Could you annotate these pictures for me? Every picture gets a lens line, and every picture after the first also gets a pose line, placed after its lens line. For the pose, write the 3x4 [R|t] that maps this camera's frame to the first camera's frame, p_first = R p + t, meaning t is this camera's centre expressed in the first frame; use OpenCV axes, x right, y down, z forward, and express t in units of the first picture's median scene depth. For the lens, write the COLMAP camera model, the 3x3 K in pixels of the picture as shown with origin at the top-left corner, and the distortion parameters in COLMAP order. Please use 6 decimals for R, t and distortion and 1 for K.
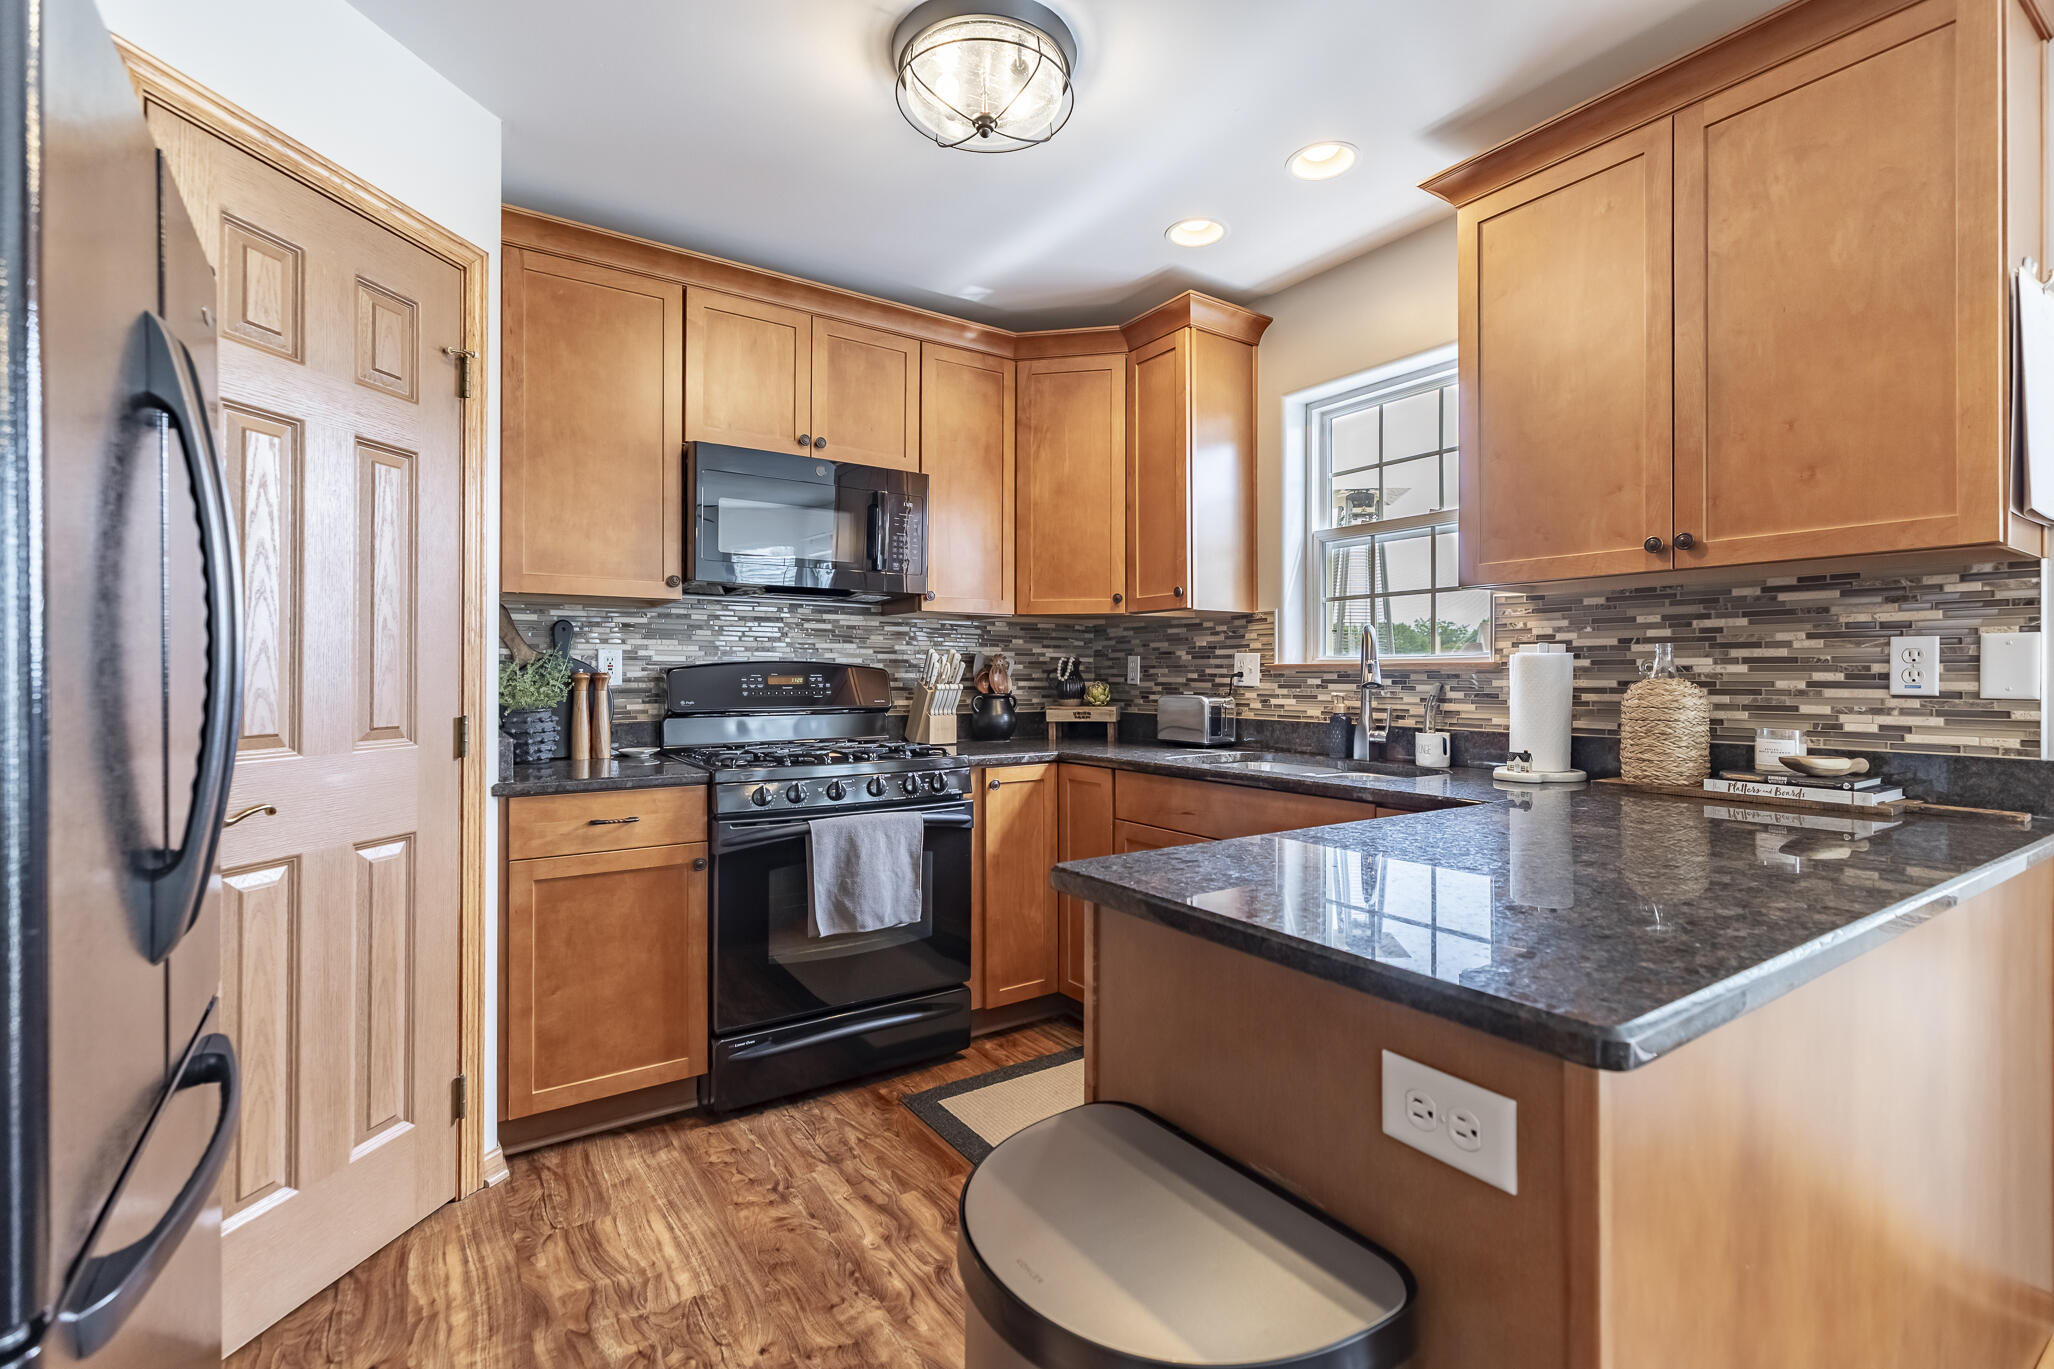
lens RADIAL K [[913.6, 0, 1033.5], [0, 913.6, 678.5], [0, 0, 1]] dist [0.013762, -0.003184]
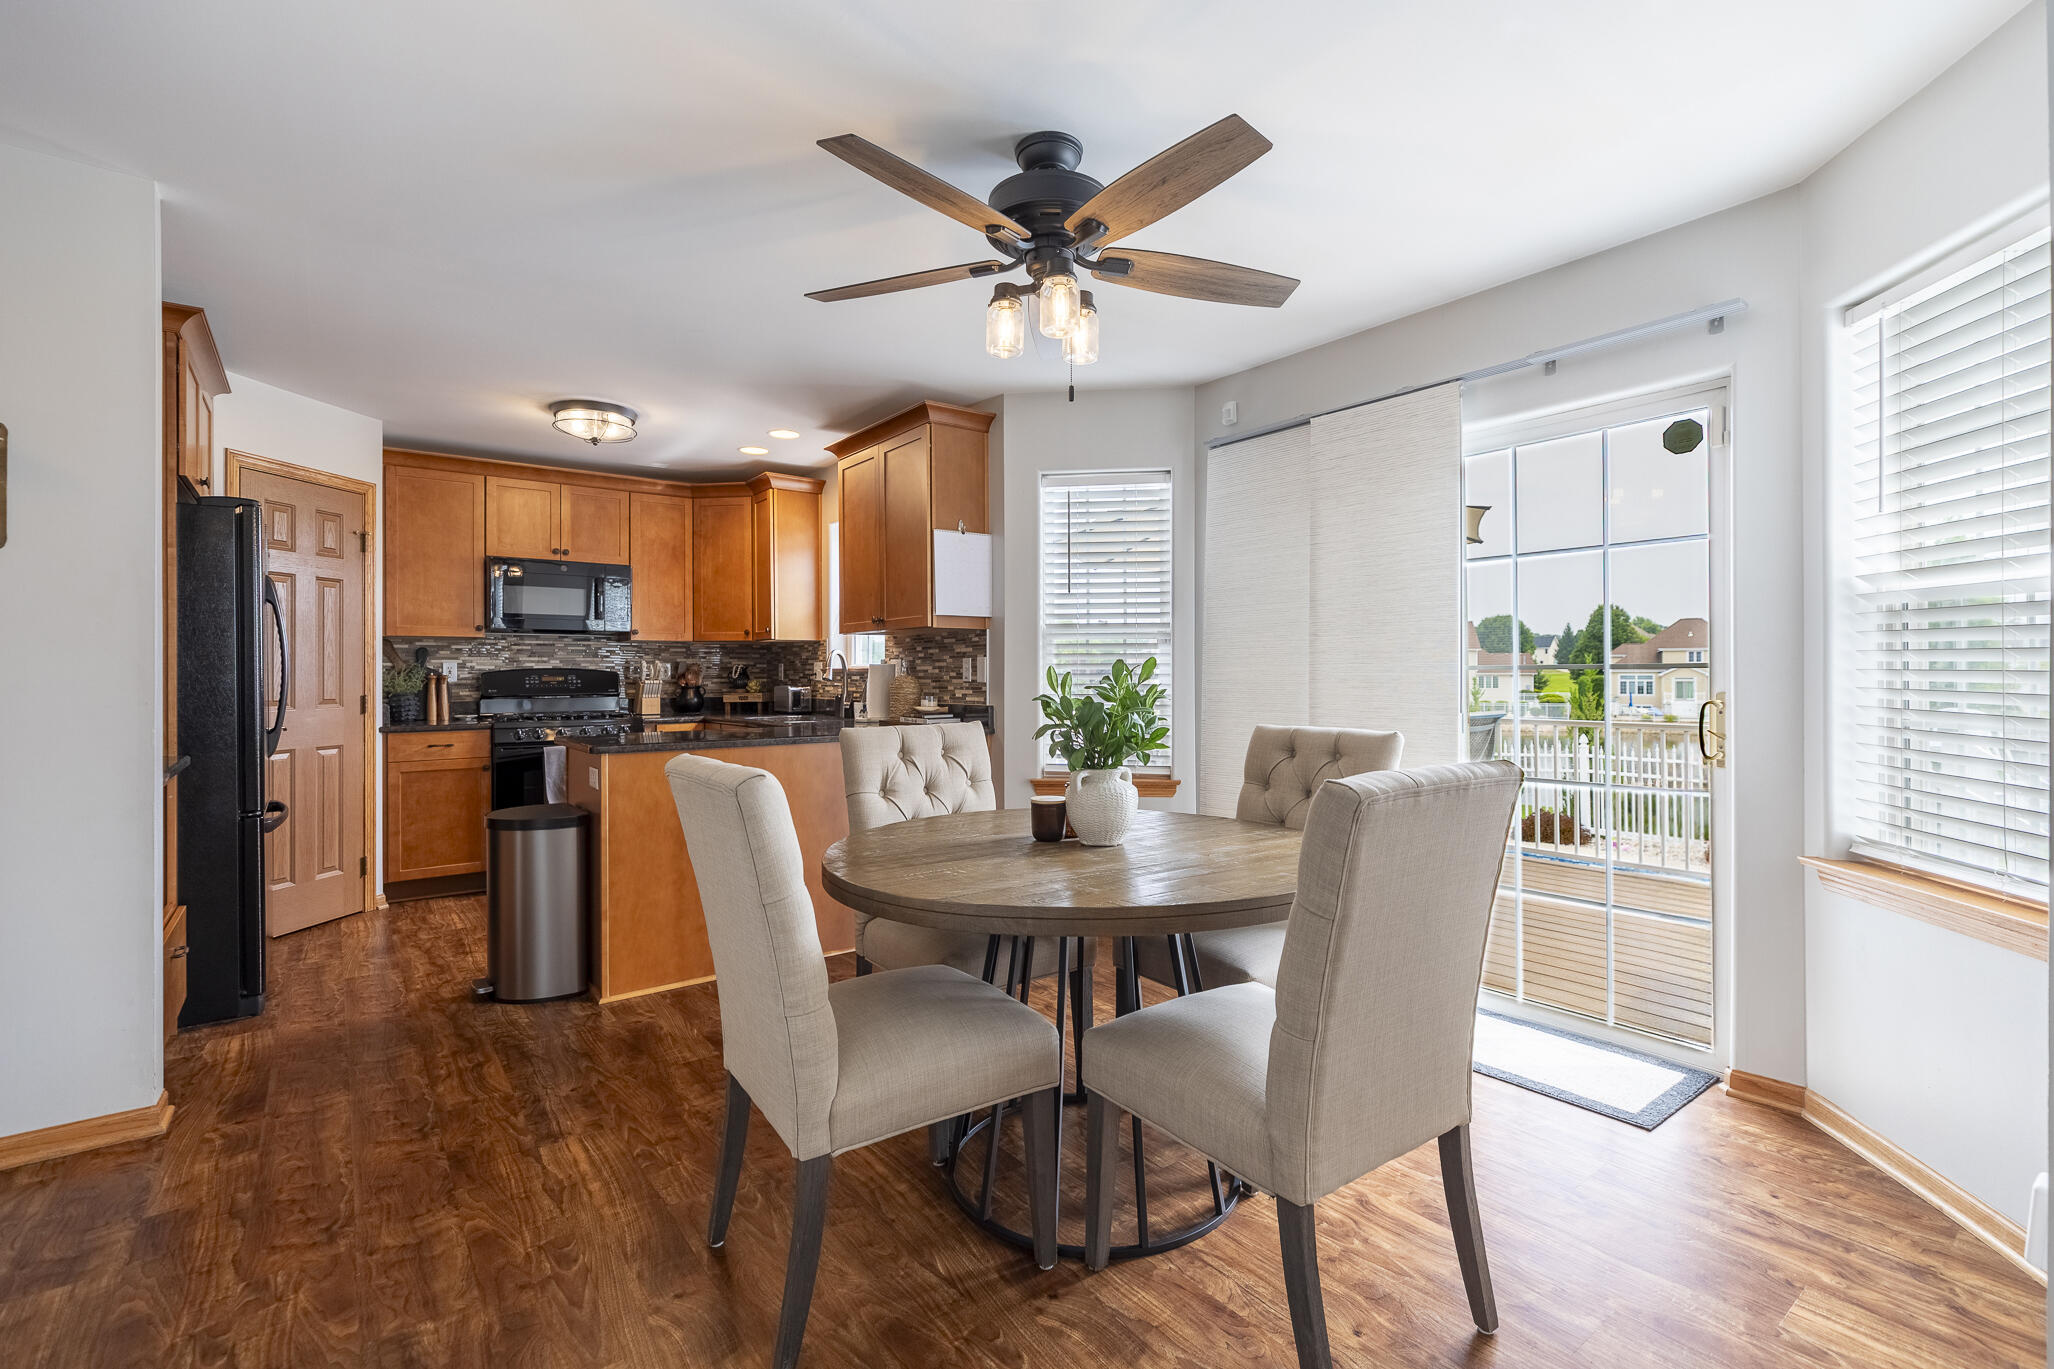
lens RADIAL K [[913.6, 0, 1027.7], [0, 913.6, 681.7], [0, 0, 1]] dist [0.013762, -0.003184]
pose [[0.999383, -0.002479, 0.035043, 0.722490], [0.002192, 0.999964, 0.008217, -0.005472], [-0.035062, -0.008135, 0.999352, -1.022200]]
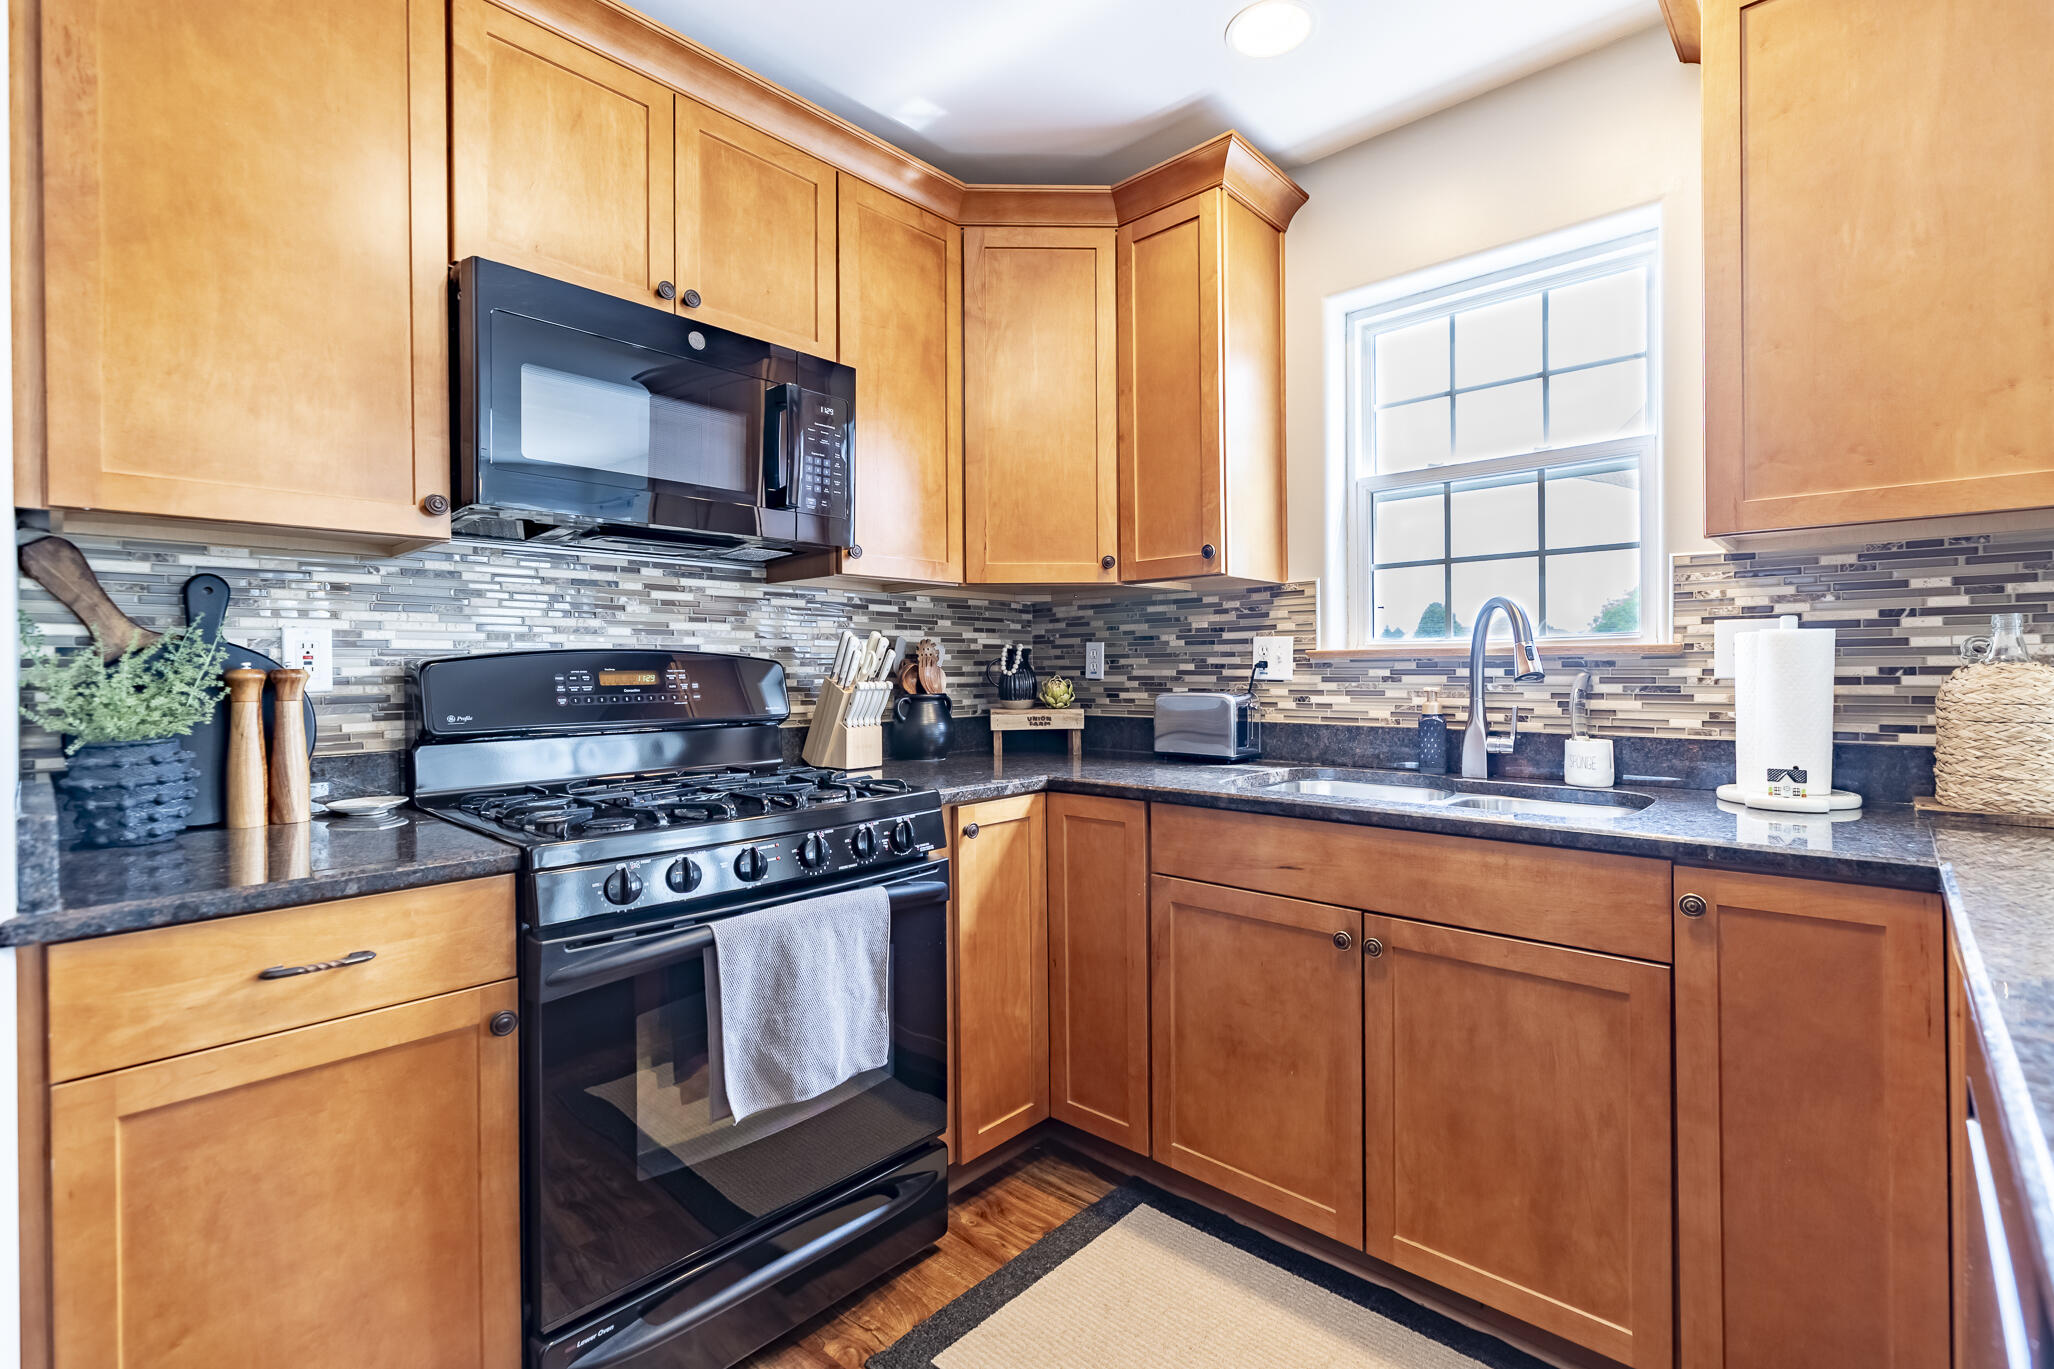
lens RADIAL K [[913.6, 0, 1031.8], [0, 913.6, 675.1], [0, 0, 1]] dist [0.013762, -0.003184]
pose [[0.973492, -0.010284, 0.228489, -0.169104], [0.009644, 0.999946, 0.003921, -0.000565], [-0.228517, -0.001613, 0.973539, 0.372333]]
